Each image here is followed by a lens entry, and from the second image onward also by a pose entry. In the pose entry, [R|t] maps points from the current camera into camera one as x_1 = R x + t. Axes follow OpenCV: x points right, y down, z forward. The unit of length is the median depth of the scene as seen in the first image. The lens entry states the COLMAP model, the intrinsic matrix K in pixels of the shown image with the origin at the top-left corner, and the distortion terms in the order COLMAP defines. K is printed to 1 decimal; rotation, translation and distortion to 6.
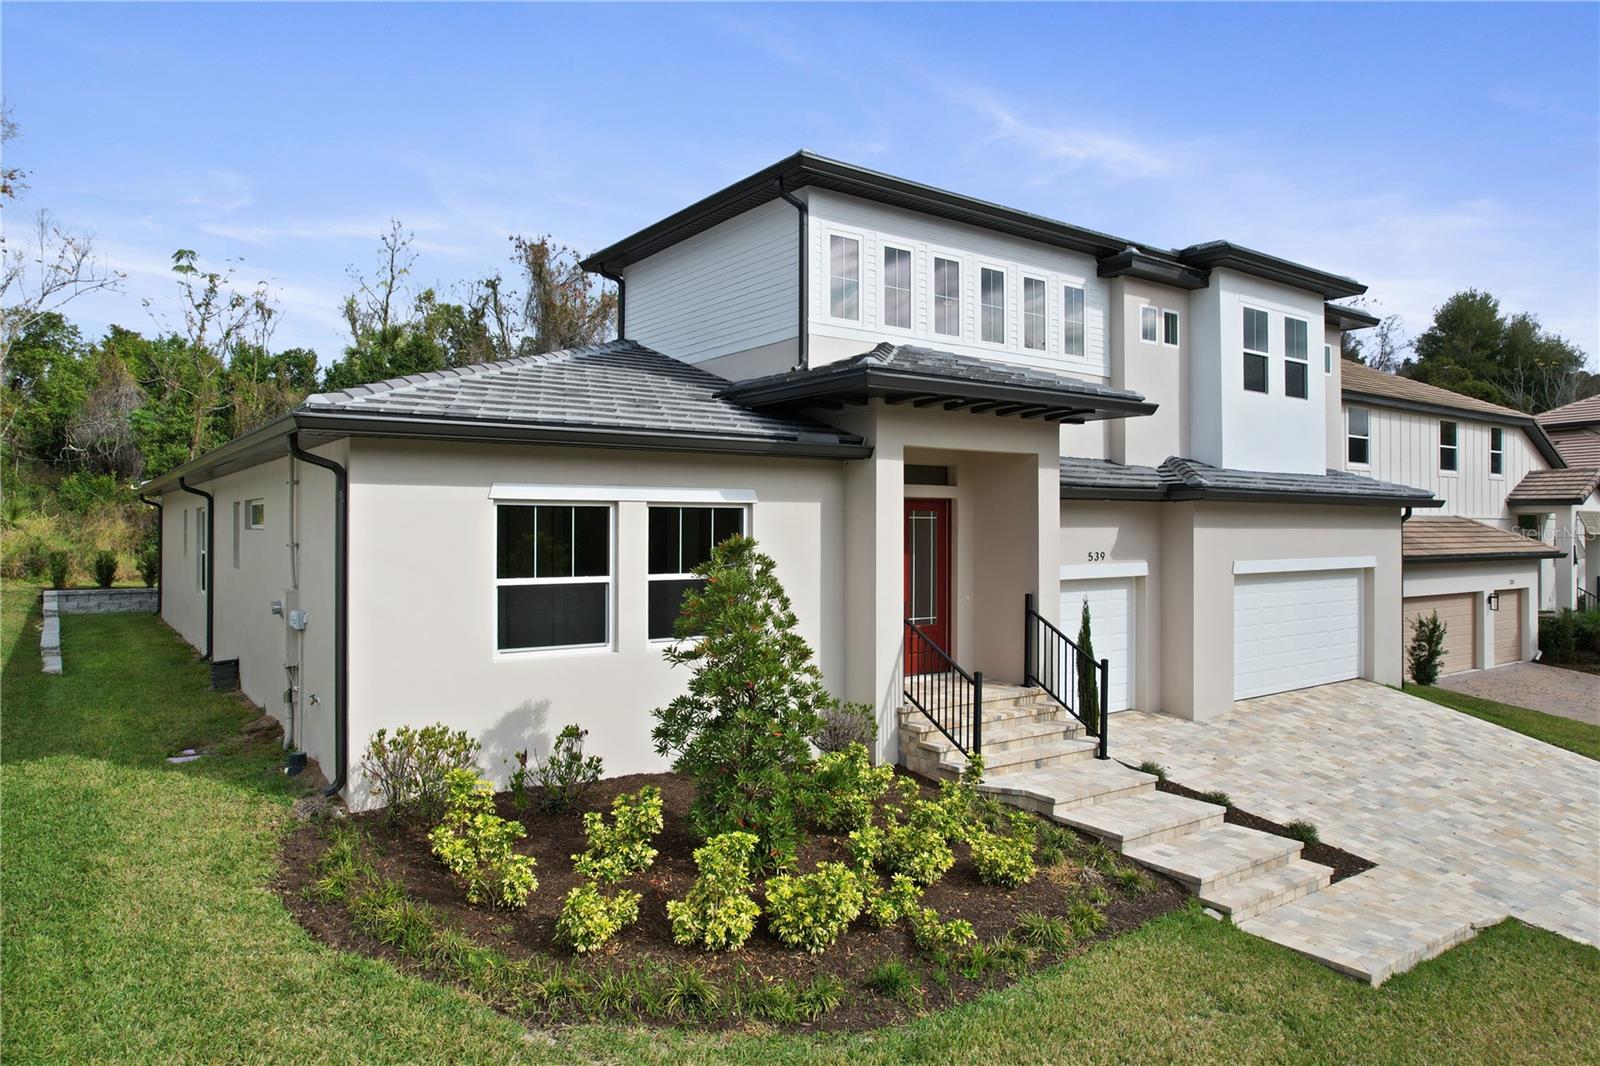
lens RADIAL K [[1050.8, 0, 793.4], [0, 1050.8, 529.0], [0, 0, 1]] dist [-0.096059, 0.086504]
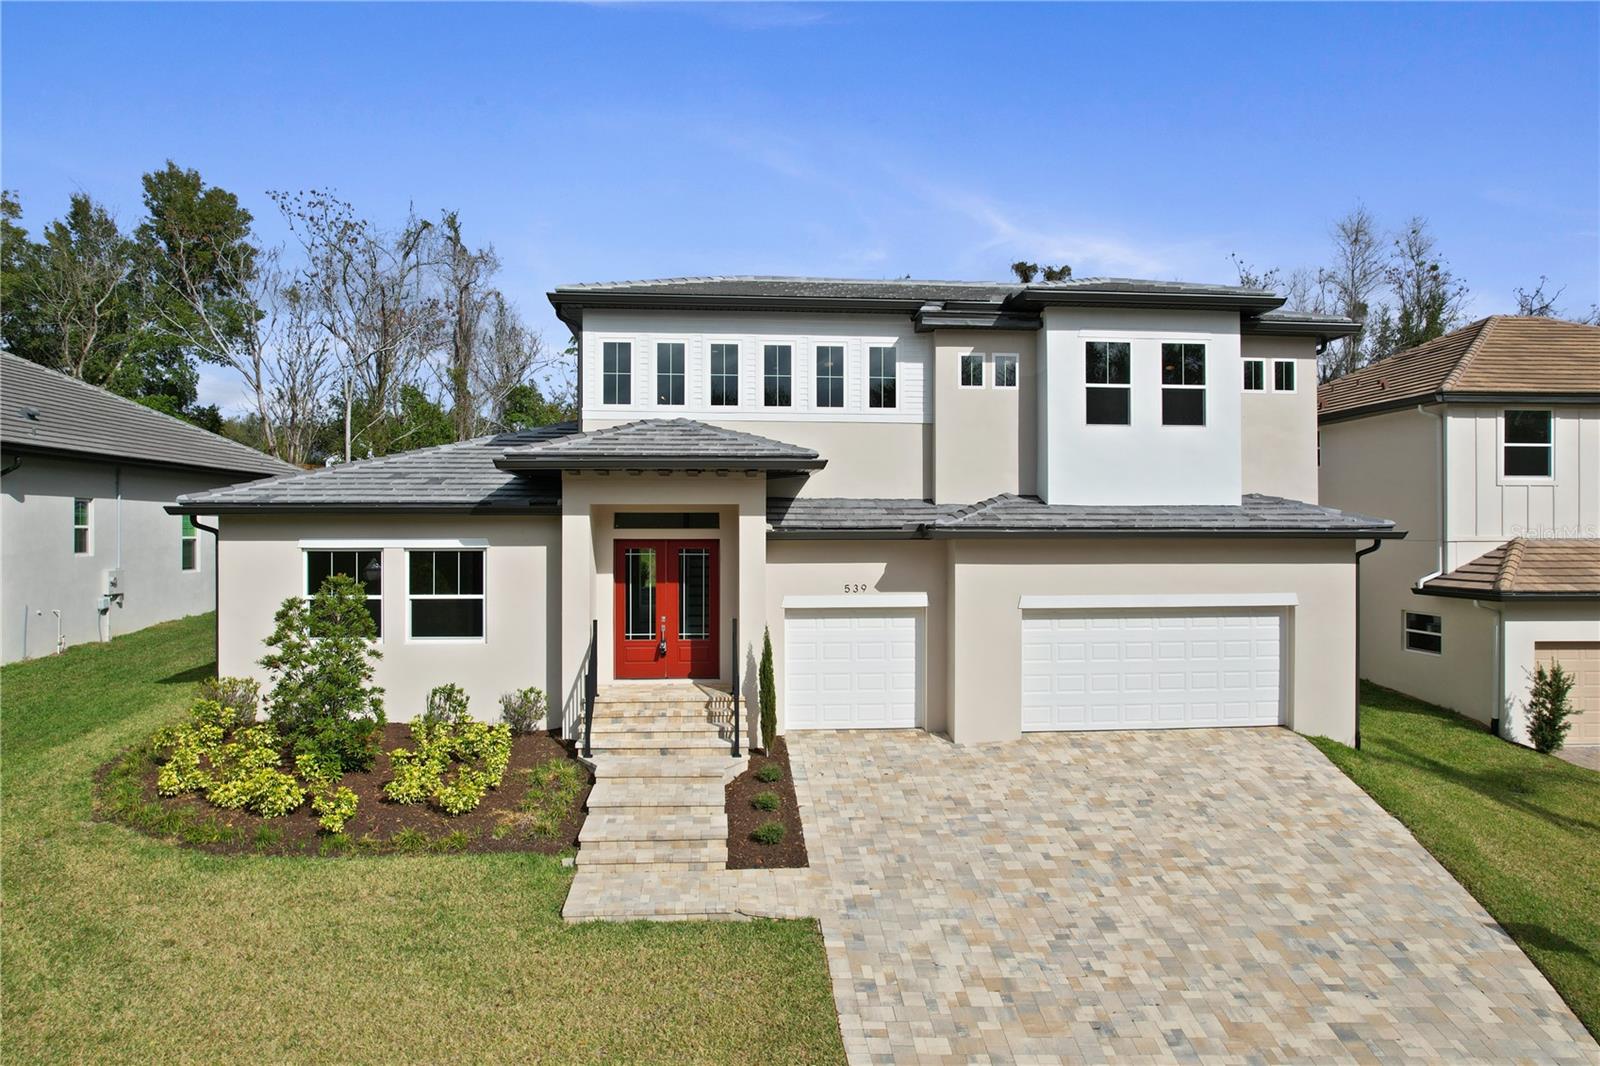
lens RADIAL K [[1023.9, 0, 796.6], [0, 1023.9, 537.7], [0, 0, 1]] dist [-0.072506, 0.056829]
pose [[0.856204, 0.001539, -0.516636, 1.082325], [0.000190, 0.999995, 0.003293, -0.043792], [0.516638, -0.002918, 0.856199, 0.014279]]
